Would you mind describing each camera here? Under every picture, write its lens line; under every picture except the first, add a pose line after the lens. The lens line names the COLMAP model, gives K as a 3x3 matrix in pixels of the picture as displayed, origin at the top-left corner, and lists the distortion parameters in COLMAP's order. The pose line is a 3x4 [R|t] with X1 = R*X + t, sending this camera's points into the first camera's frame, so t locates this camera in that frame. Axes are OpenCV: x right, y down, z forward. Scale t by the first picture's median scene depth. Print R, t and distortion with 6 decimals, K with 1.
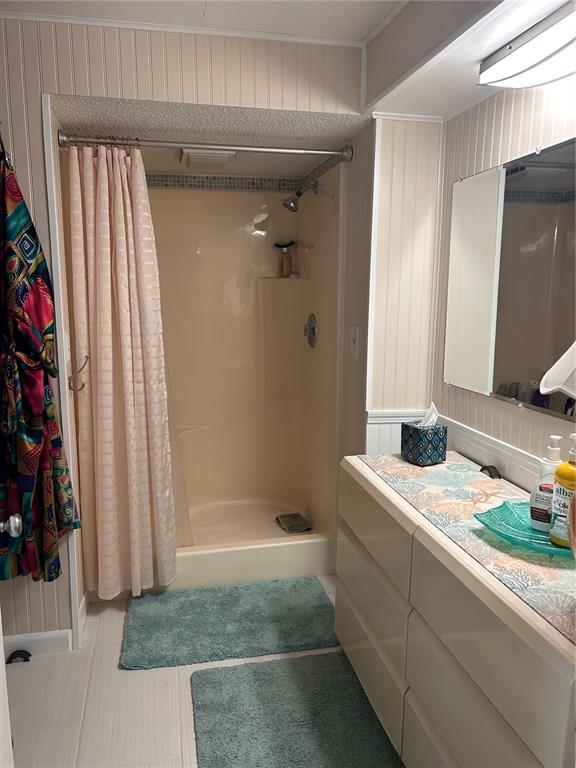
lens RADIAL K [[576.4, 0, 288.6], [0, 576.4, 378.6], [0, 0, 1]] dist [0.059000, -0.065164]
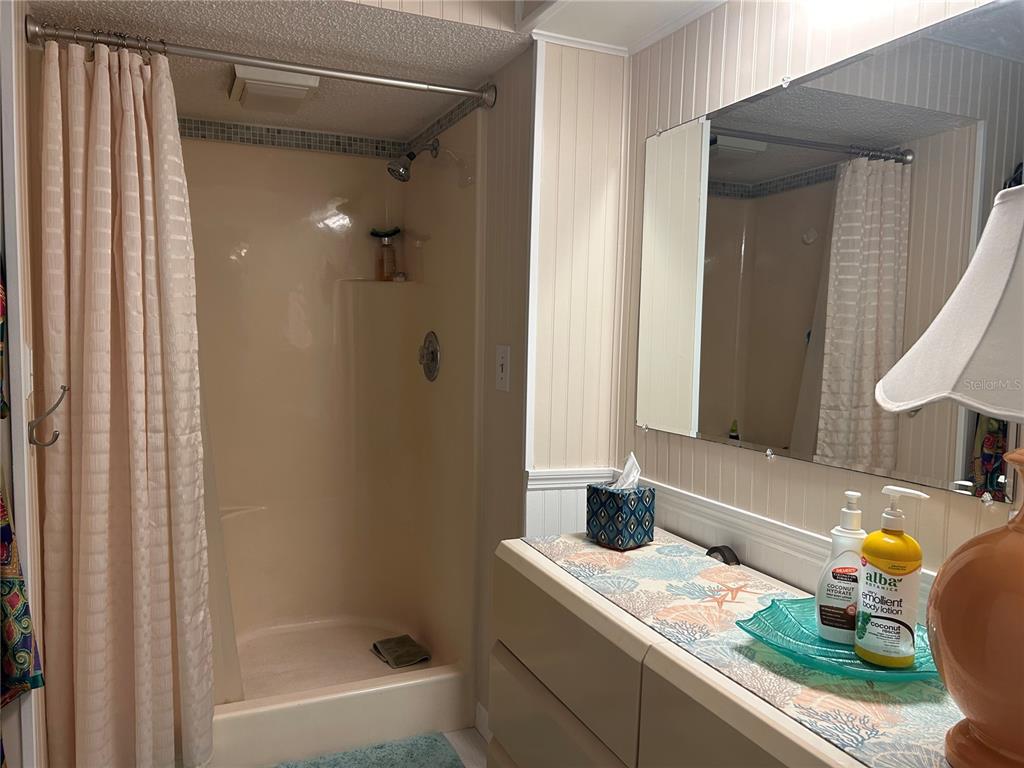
lens RADIAL K [[768.5, 0, 506.7], [0, 768.5, 387.5], [0, 0, 1]] dist [0.059000, -0.065164]
pose [[0.982144, 0.001341, 0.188124, -0.053611], [0.012791, 0.997185, -0.073885, 0.026476], [-0.187694, 0.074972, 0.979362, 0.138066]]
